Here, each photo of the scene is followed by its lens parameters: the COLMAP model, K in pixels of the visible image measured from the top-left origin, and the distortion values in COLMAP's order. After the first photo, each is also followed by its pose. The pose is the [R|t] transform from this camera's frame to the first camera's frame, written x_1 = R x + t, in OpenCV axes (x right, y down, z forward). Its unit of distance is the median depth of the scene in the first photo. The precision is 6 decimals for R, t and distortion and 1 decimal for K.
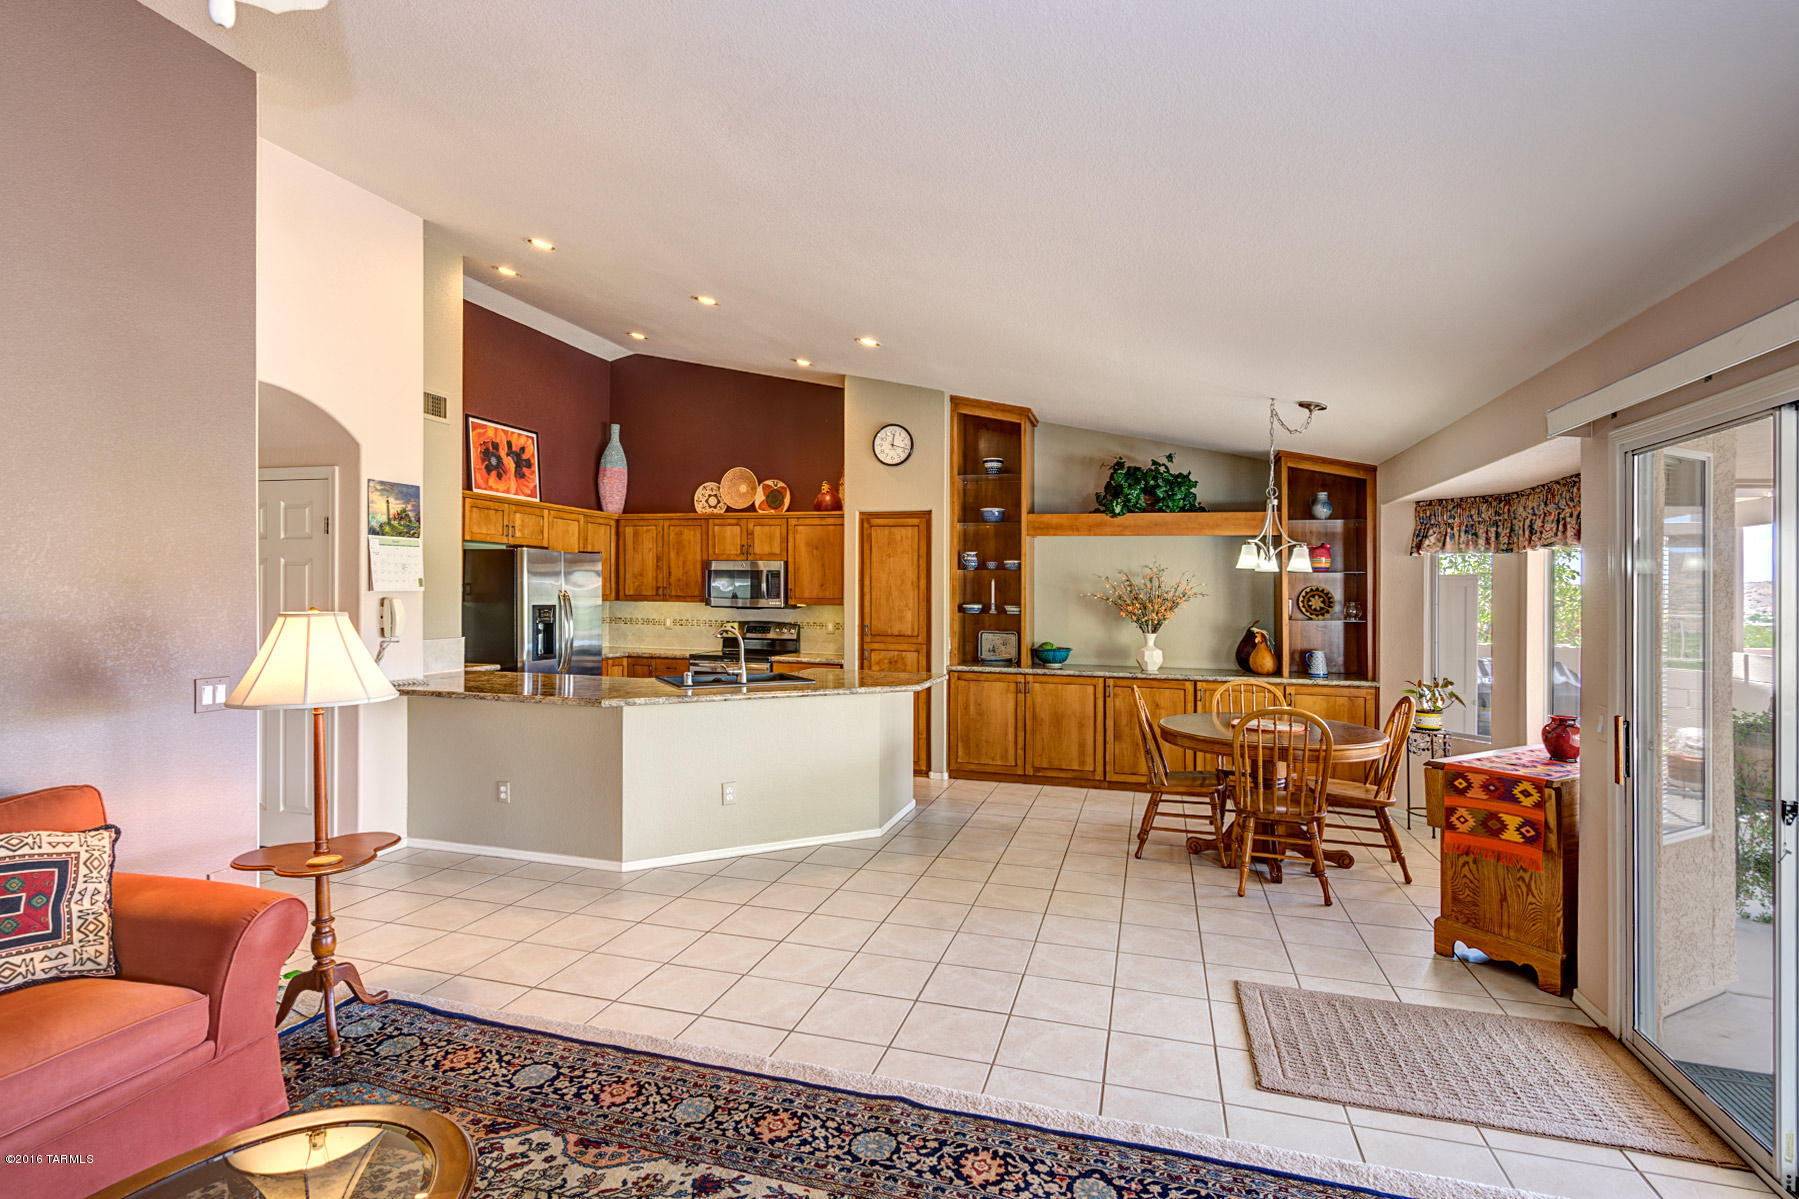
lens RADIAL K [[851.6, 0, 904.6], [0, 851.6, 634.0], [0, 0, 1]] dist [0.002532, 0.000225]
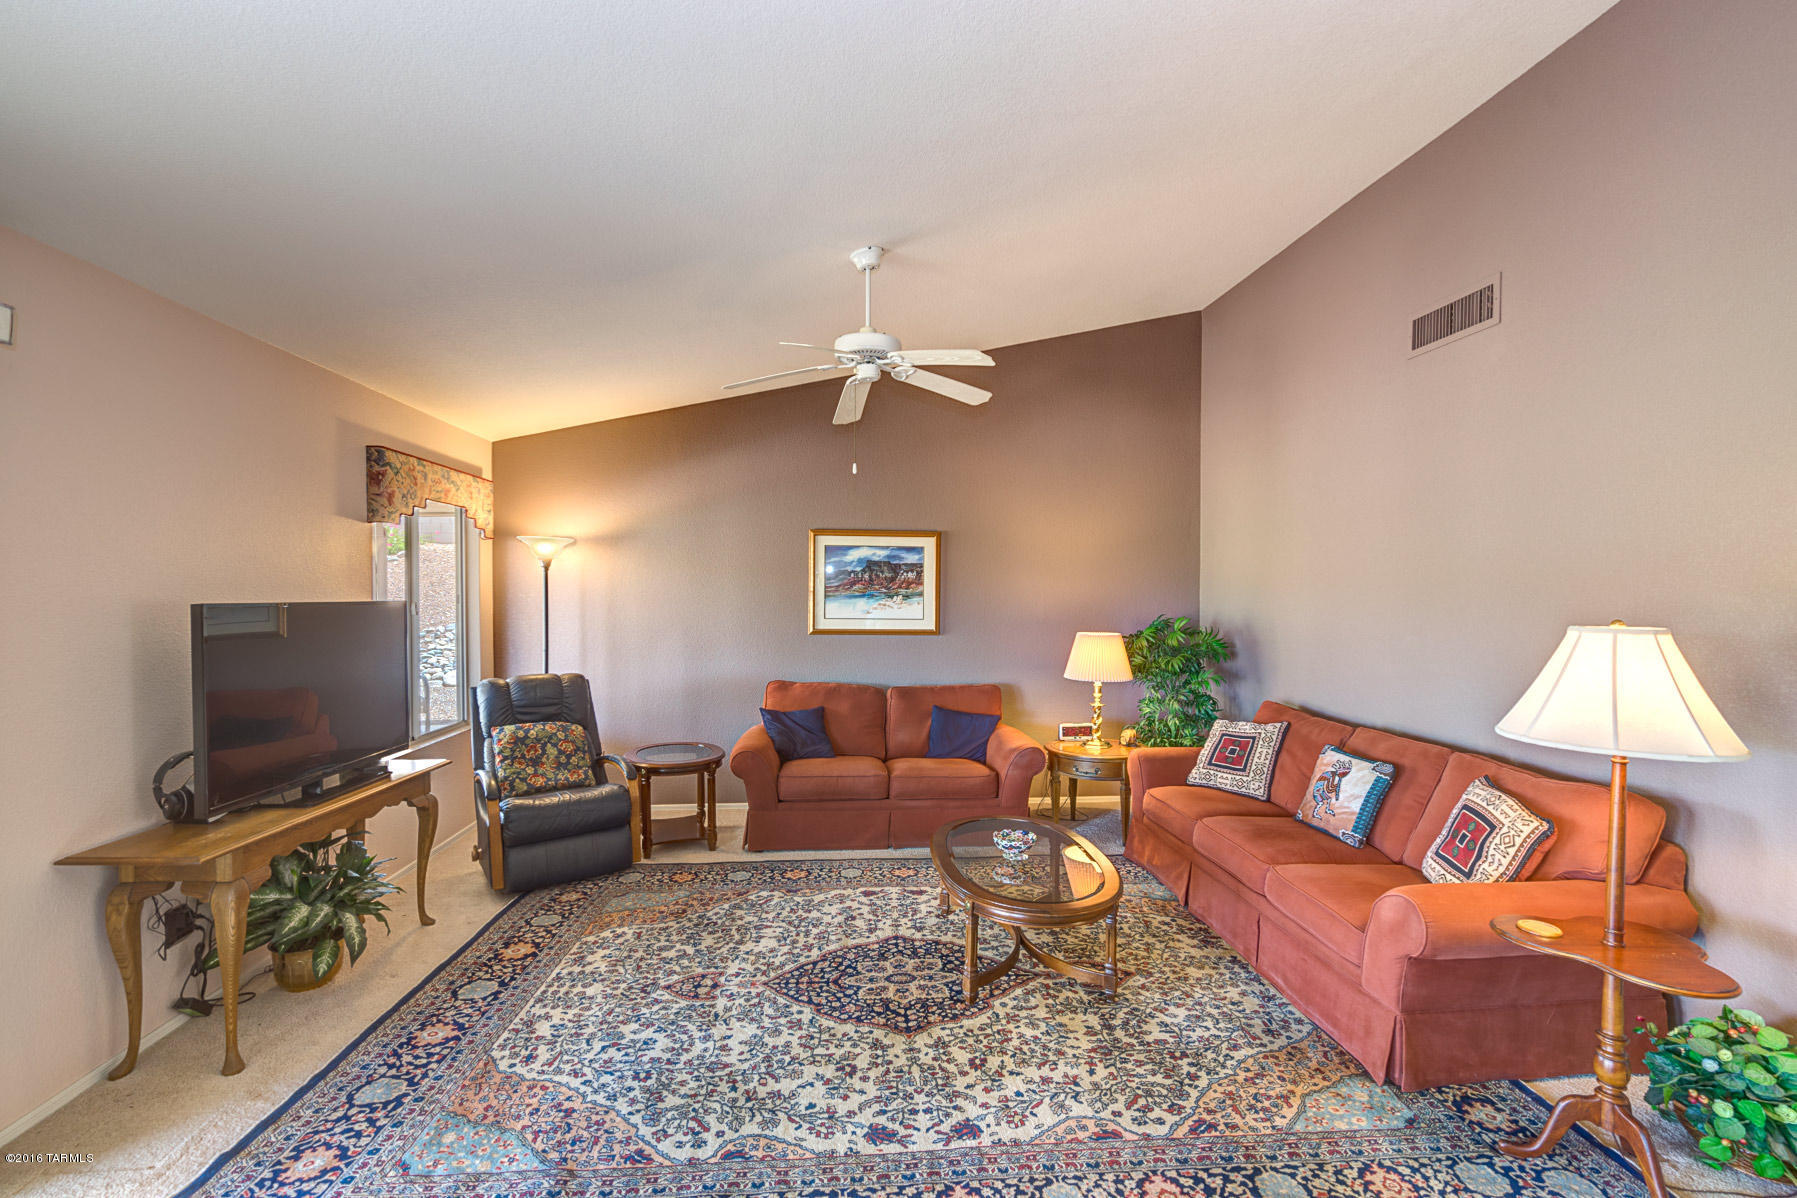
lens RADIAL K [[811.7, 0, 894.8], [0, 811.7, 606.7], [0, 0, 1]] dist [-0.000425, 0.000407]
pose [[-0.936565, -0.011603, -0.350302, 0.183030], [-0.033305, 0.997876, 0.055992, -0.067135], [0.348908, 0.064107, -0.934962, 1.505175]]
